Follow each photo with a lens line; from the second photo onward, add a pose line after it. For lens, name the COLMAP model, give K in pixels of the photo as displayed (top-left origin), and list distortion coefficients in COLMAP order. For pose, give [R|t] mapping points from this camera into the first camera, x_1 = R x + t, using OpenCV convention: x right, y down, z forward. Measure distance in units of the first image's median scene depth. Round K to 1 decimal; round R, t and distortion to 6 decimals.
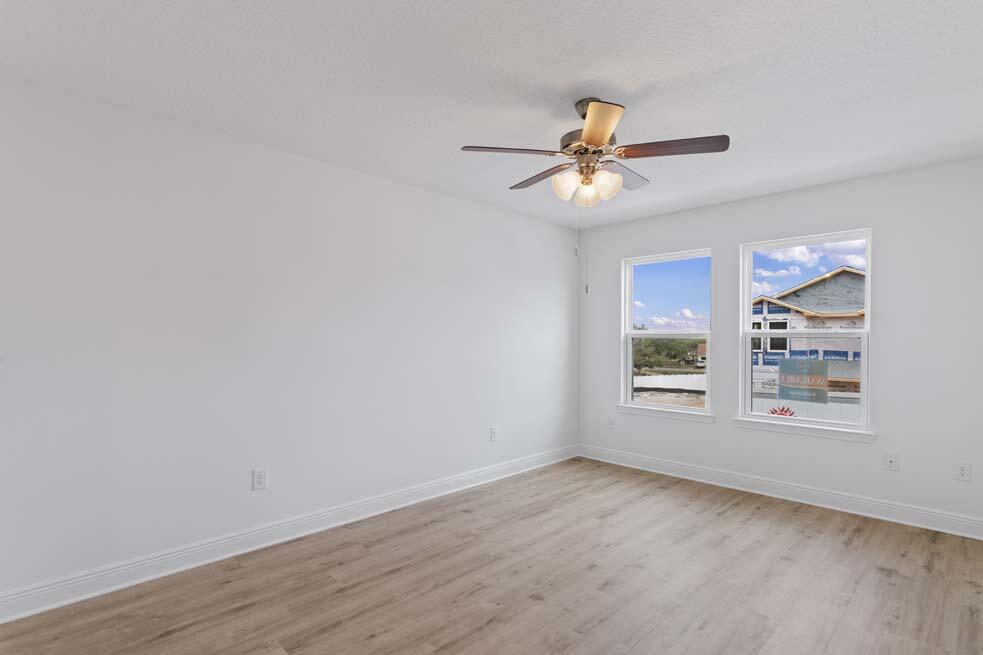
lens RADIAL K [[487.2, 0, 495.3], [0, 487.2, 348.5], [0, 0, 1]] dist [0.015311, -0.001063]
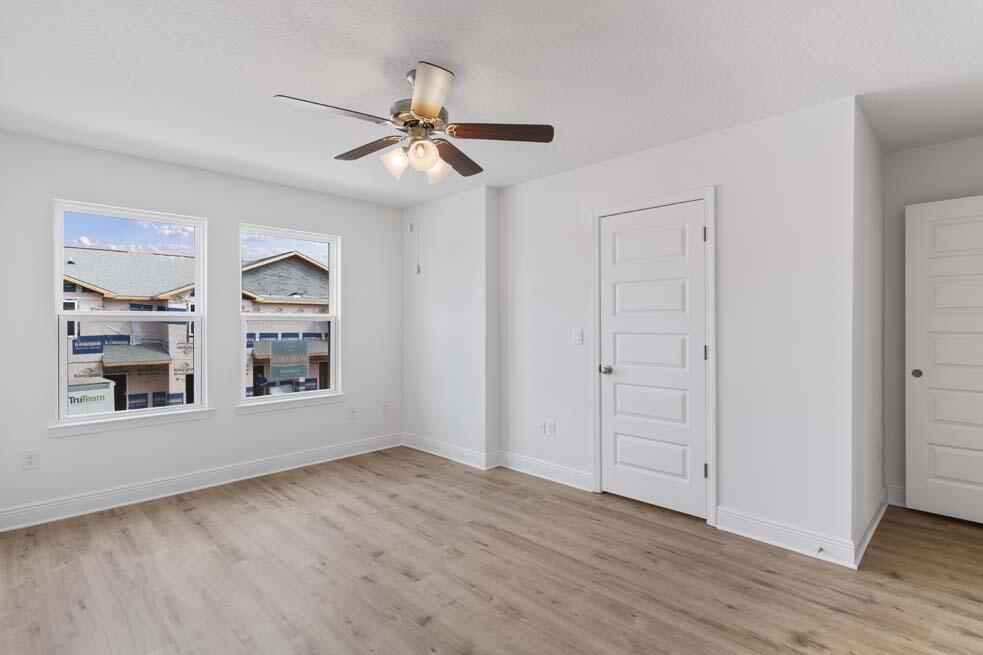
lens RADIAL K [[487.2, 0, 490.3], [0, 487.2, 322.6], [0, 0, 1]] dist [0.015311, -0.001063]
pose [[0.011515, -0.002970, 0.999929, -0.403088], [0.020310, 0.999790, 0.002736, -0.011059], [-0.999727, 0.020277, 0.011573, 0.440226]]
